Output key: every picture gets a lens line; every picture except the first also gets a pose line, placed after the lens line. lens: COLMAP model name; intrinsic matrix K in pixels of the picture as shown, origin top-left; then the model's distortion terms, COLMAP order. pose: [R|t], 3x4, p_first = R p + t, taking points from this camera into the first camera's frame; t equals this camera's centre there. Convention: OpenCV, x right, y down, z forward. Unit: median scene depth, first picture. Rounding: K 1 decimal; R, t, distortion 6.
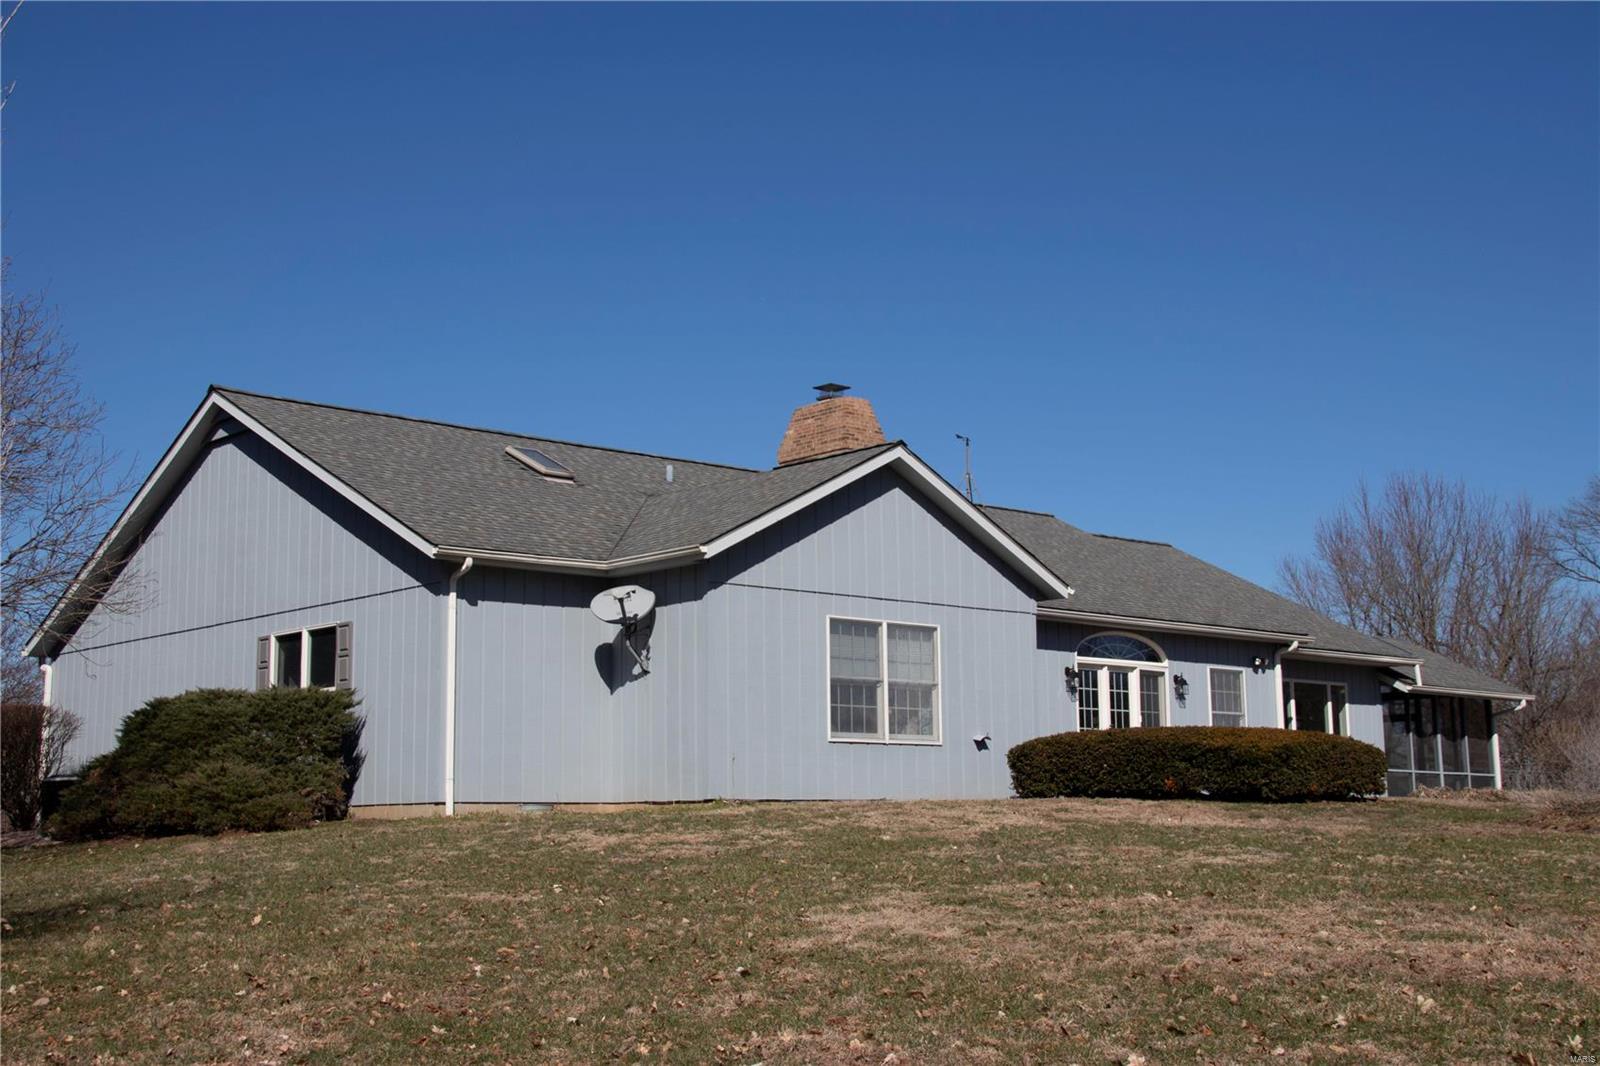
lens RADIAL K [[1934.9, 0, 800.0], [0, 1934.9, 533.0], [0, 0, 1]] dist [0.020824, 0.014626]
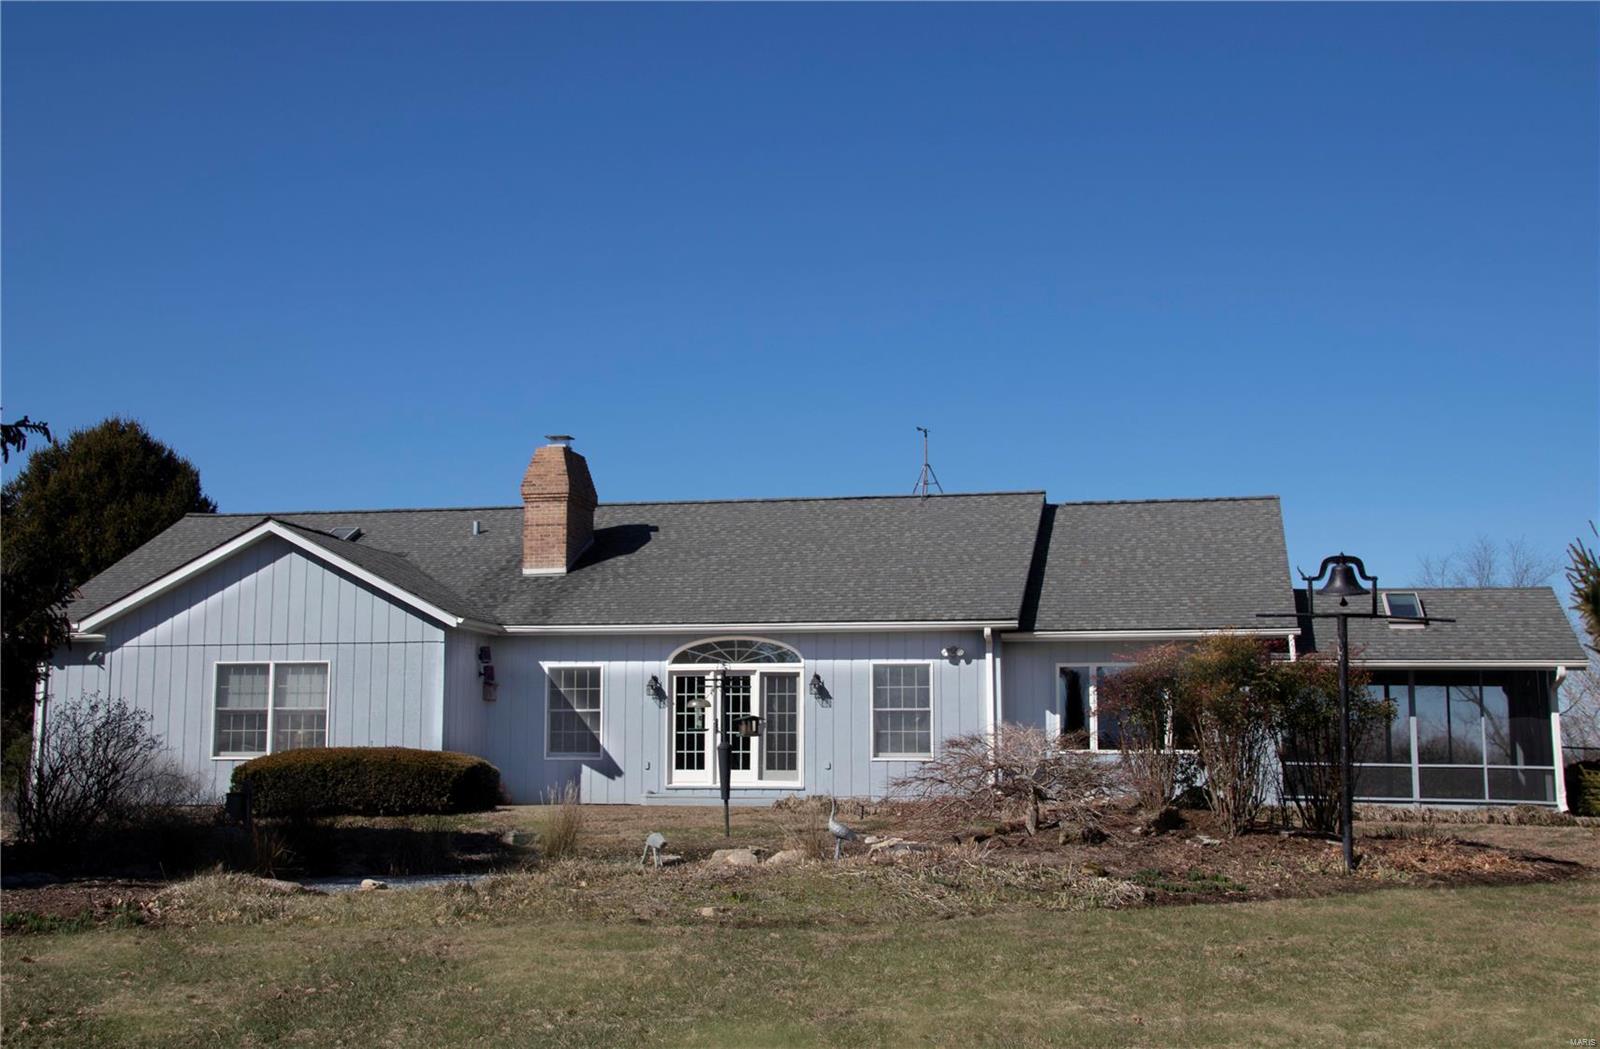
lens RADIAL K [[1980.7, 0, 800.0], [0, 1980.7, 524.5], [0, 0, 1]] dist [-0.023725, 0.727730]
pose [[0.618425, -0.091198, -0.780534, 1.026319], [0.112578, 0.993280, -0.026858, 0.024330], [0.777738, -0.071262, 0.624536, 0.381104]]
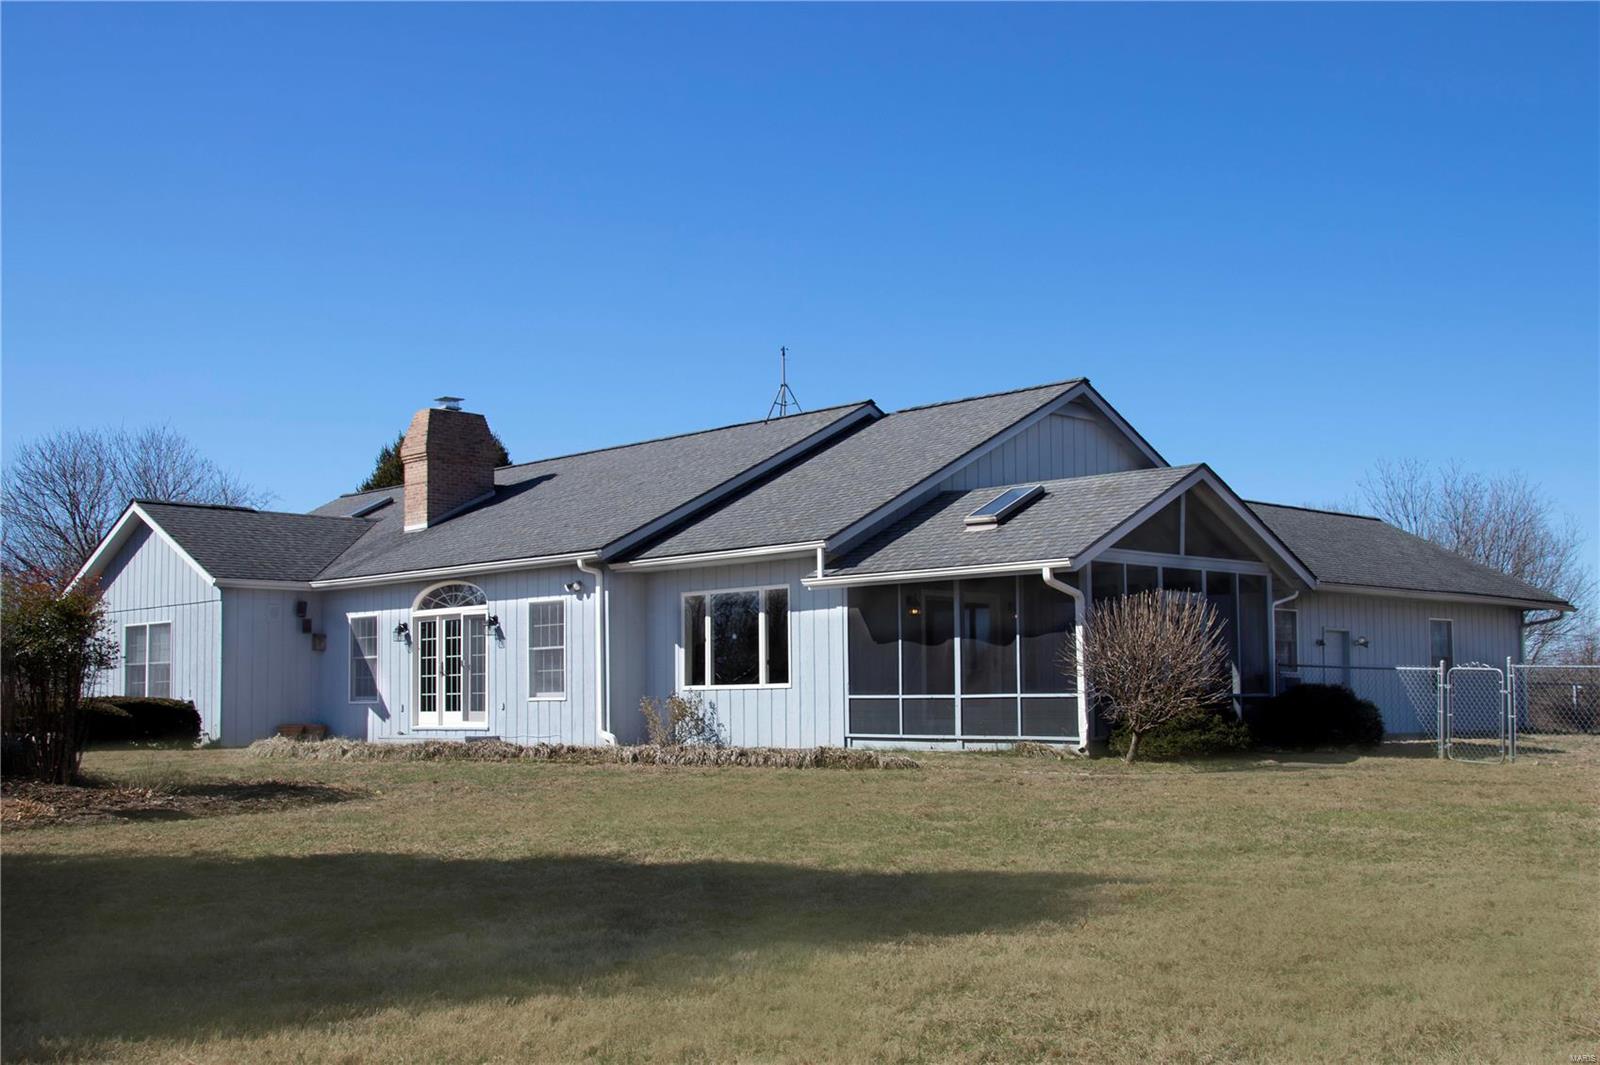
lens RADIAL K [[1934.9, 0, 800.0], [0, 1934.9, 532.5], [0, 0, 1]] dist [0.020824, 0.014626]
pose [[0.026658, -0.090048, -0.995581, 1.234571], [0.156927, 0.983963, -0.084795, 0.145616], [0.987250, -0.153973, 0.040362, 1.165912]]
